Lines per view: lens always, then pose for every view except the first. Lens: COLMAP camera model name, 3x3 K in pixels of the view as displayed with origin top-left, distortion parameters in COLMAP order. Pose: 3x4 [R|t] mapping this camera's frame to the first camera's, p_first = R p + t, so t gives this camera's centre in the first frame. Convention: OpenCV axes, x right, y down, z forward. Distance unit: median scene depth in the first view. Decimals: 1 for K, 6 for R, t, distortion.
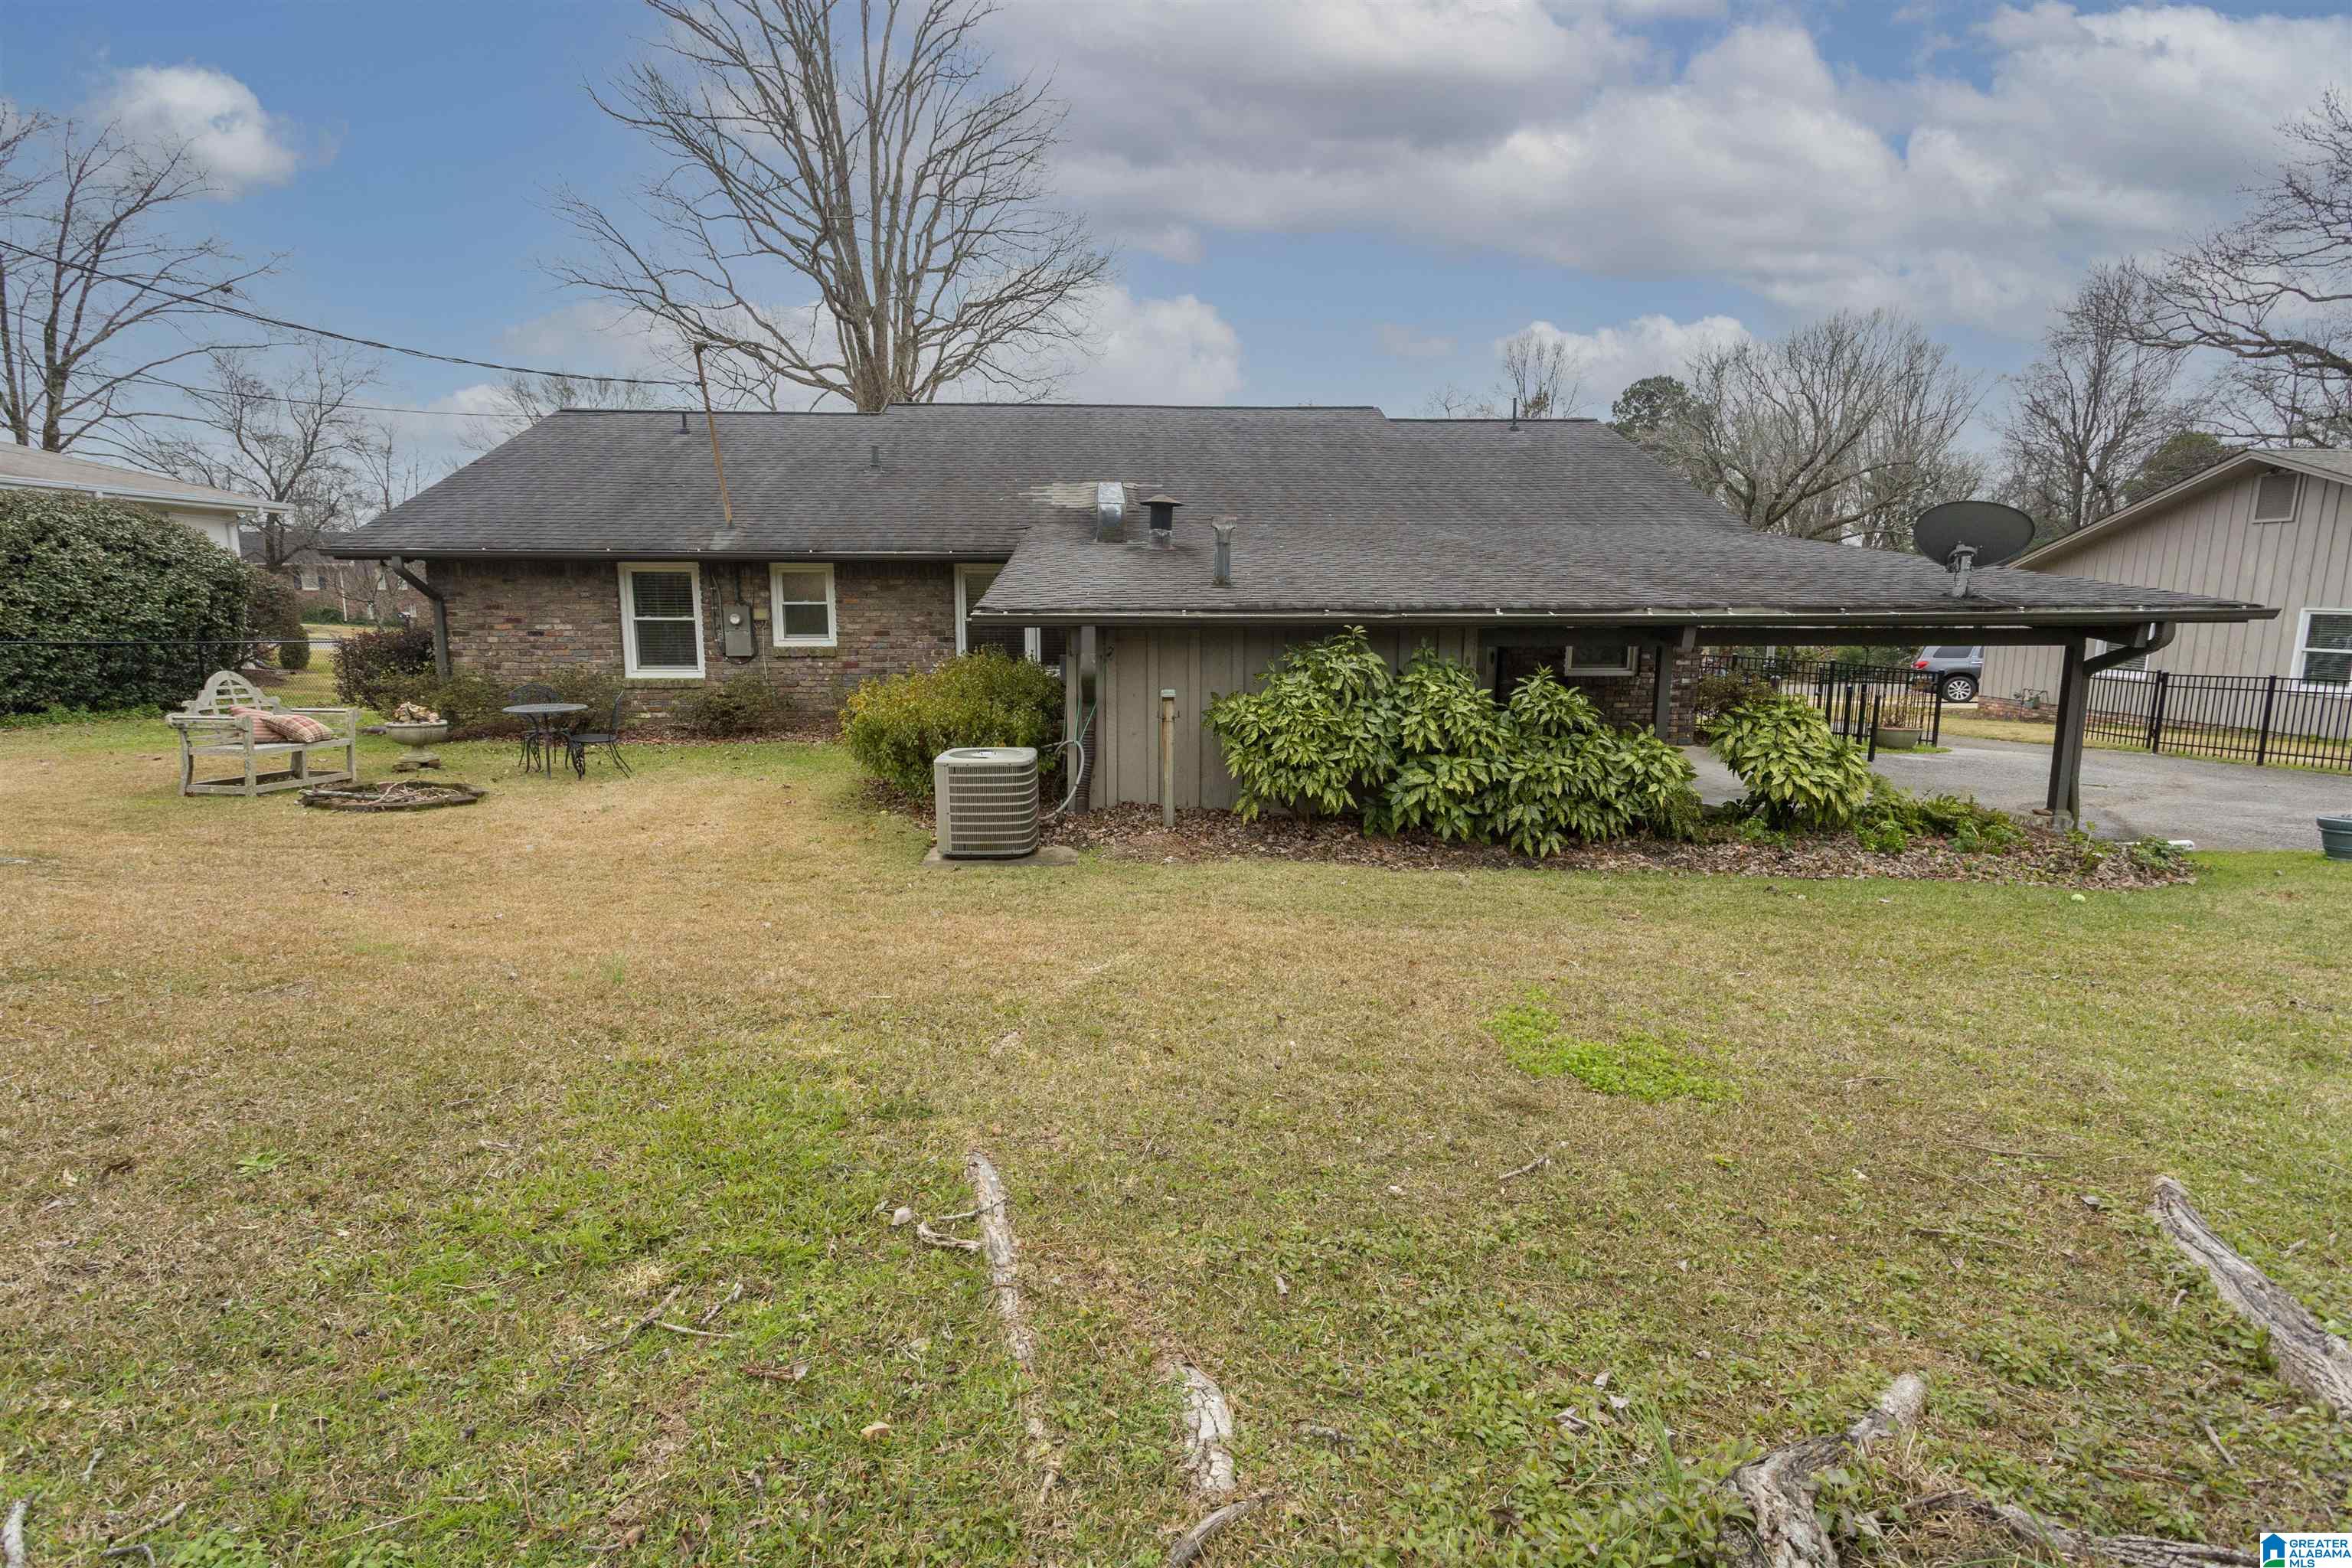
lens RADIAL K [[1114.4, 0, 1174.4], [0, 1114.4, 771.9], [0, 0, 1]] dist [0.001180, 0.000416]
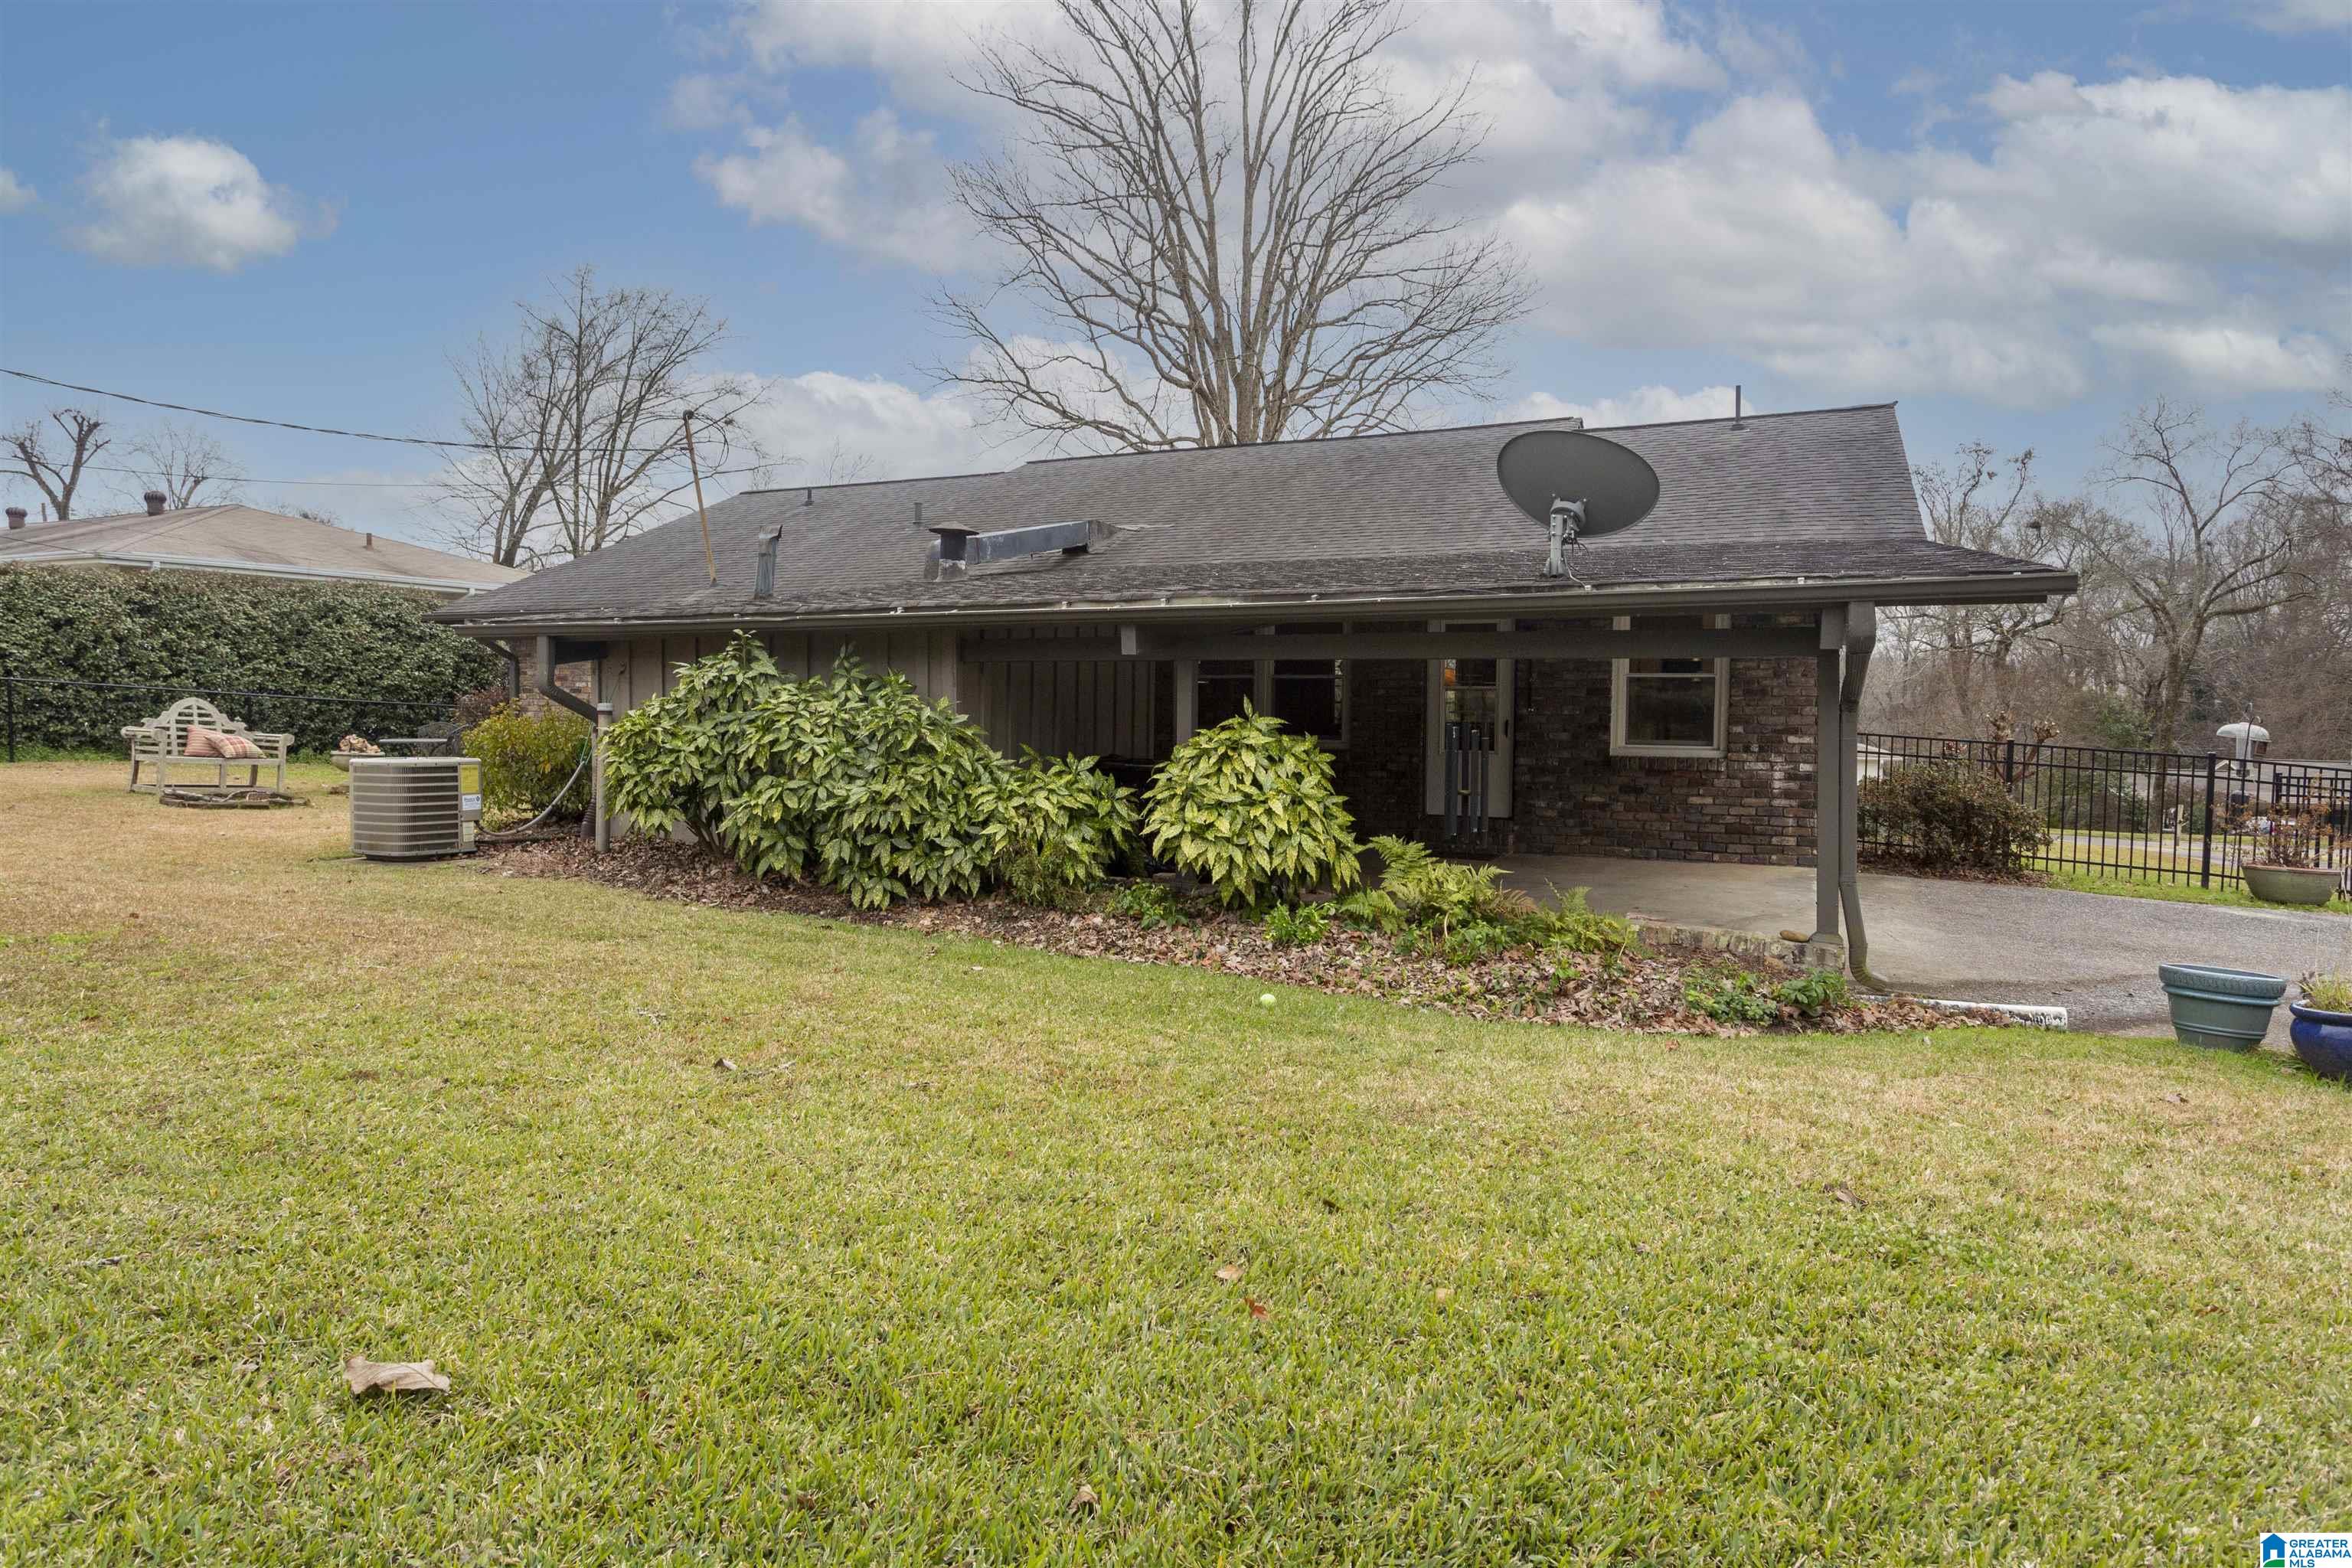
lens RADIAL K [[1362.6, 0, 1176.8], [0, 1362.6, 788.2], [0, 0, 1]] dist [-0.000433, -0.000096]
pose [[0.882869, 0.033140, -0.468449, 0.460180], [-0.081971, 0.993069, -0.084235, 0.026032], [0.462411, 0.112768, 0.879466, 0.109339]]
